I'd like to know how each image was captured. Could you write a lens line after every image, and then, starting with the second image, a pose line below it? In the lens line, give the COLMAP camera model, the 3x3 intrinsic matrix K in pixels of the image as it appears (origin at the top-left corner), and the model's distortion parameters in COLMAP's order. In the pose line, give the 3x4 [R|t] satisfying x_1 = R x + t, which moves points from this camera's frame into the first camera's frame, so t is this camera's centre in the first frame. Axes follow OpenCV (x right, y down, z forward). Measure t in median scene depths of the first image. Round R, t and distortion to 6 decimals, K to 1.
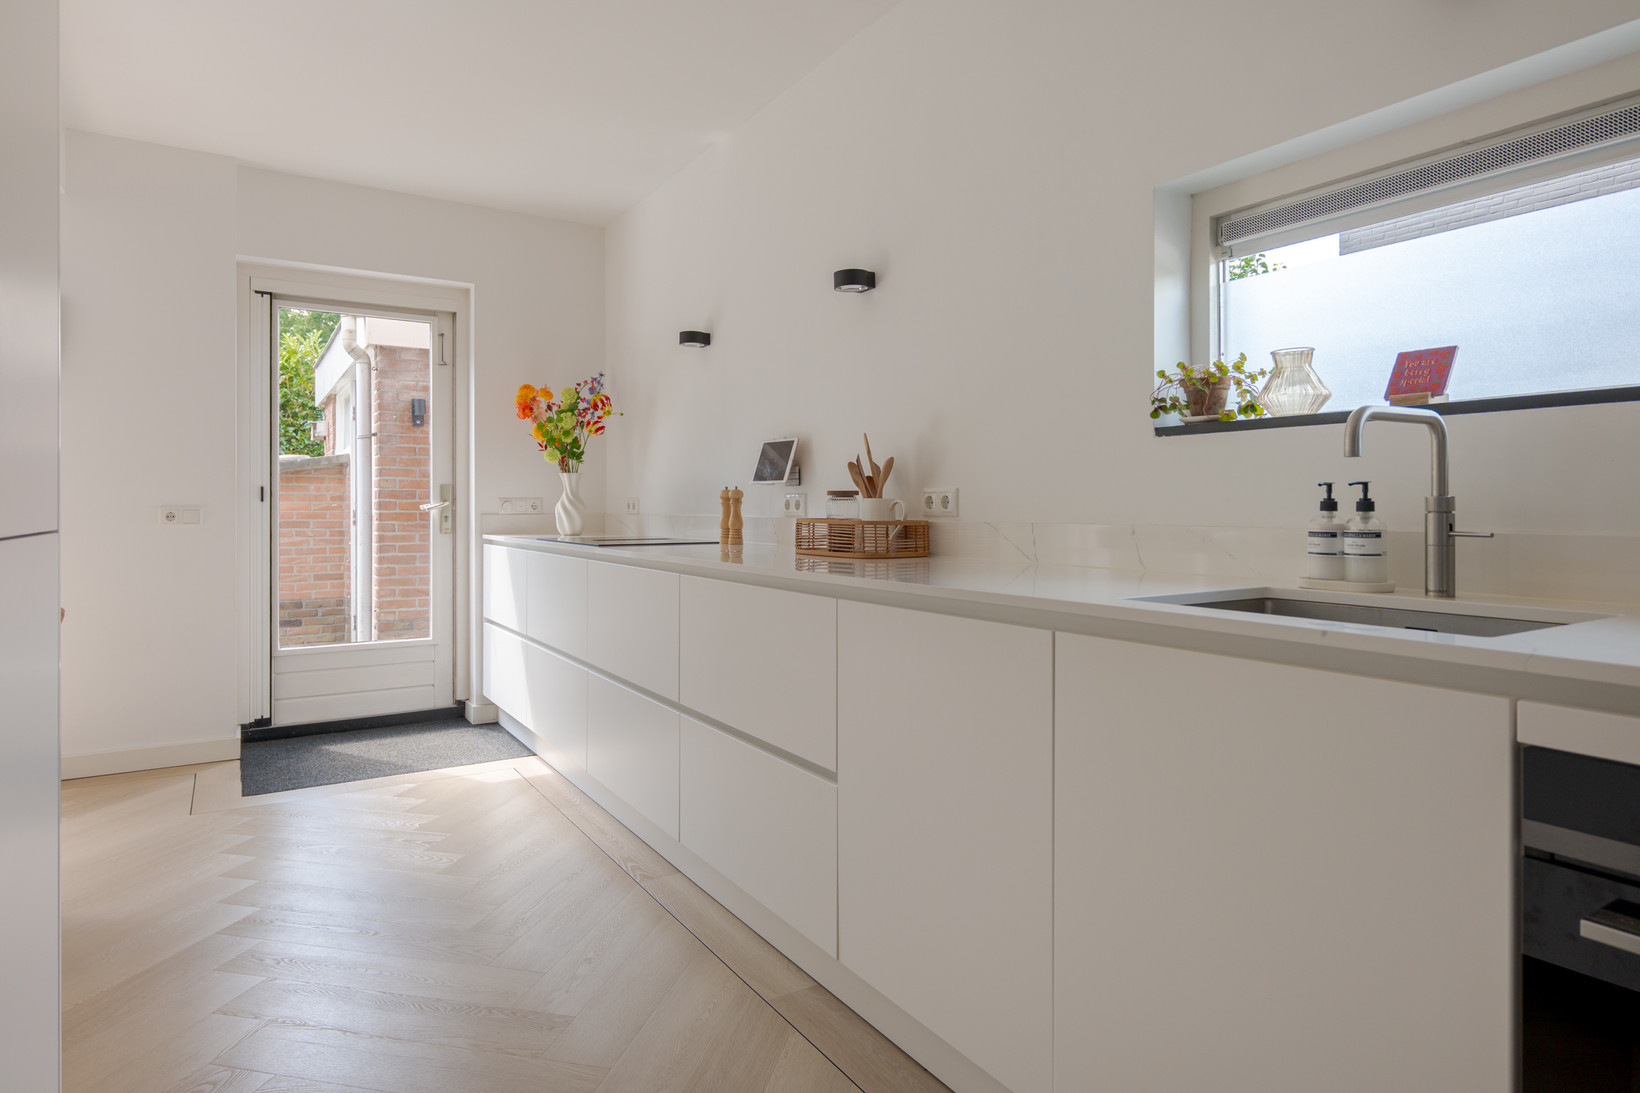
lens RADIAL K [[944.3, 0, 823.1], [0, 944.3, 509.6], [0, 0, 1]] dist [0.001808, 0.002292]
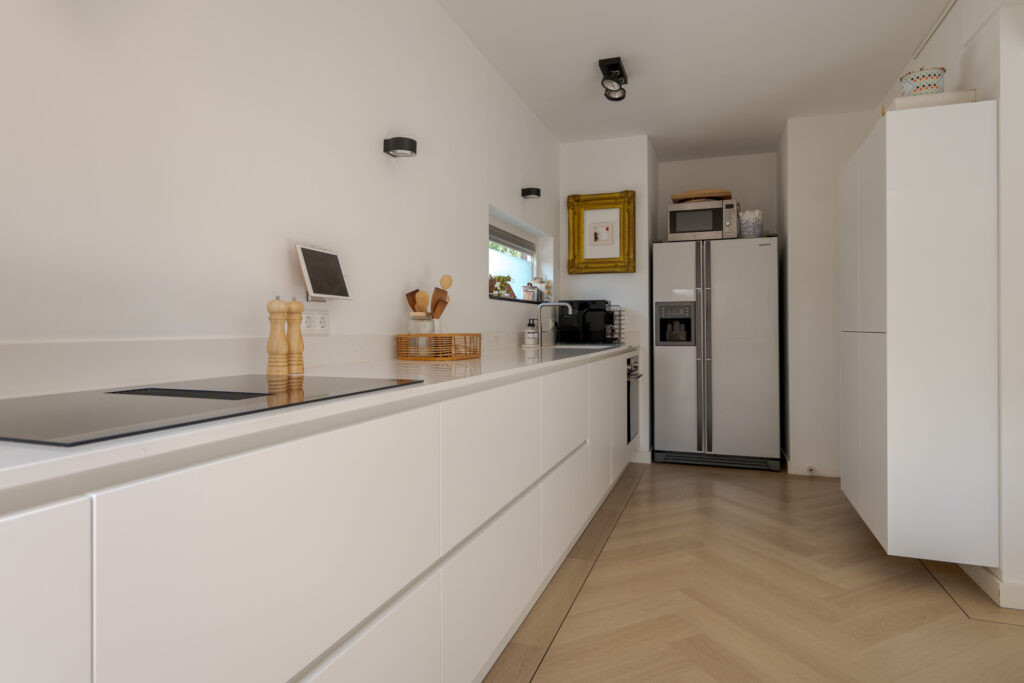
lens RADIAL K [[589.6, 0, 518.4], [0, 589.6, 324.4], [0, 0, 1]] dist [0.001808, 0.002292]
pose [[-0.622215, 0.004014, 0.782836, -0.468654], [0.003668, 0.999991, -0.002212, -0.000752], [-0.782838, 0.001495, -0.622224, 0.932125]]
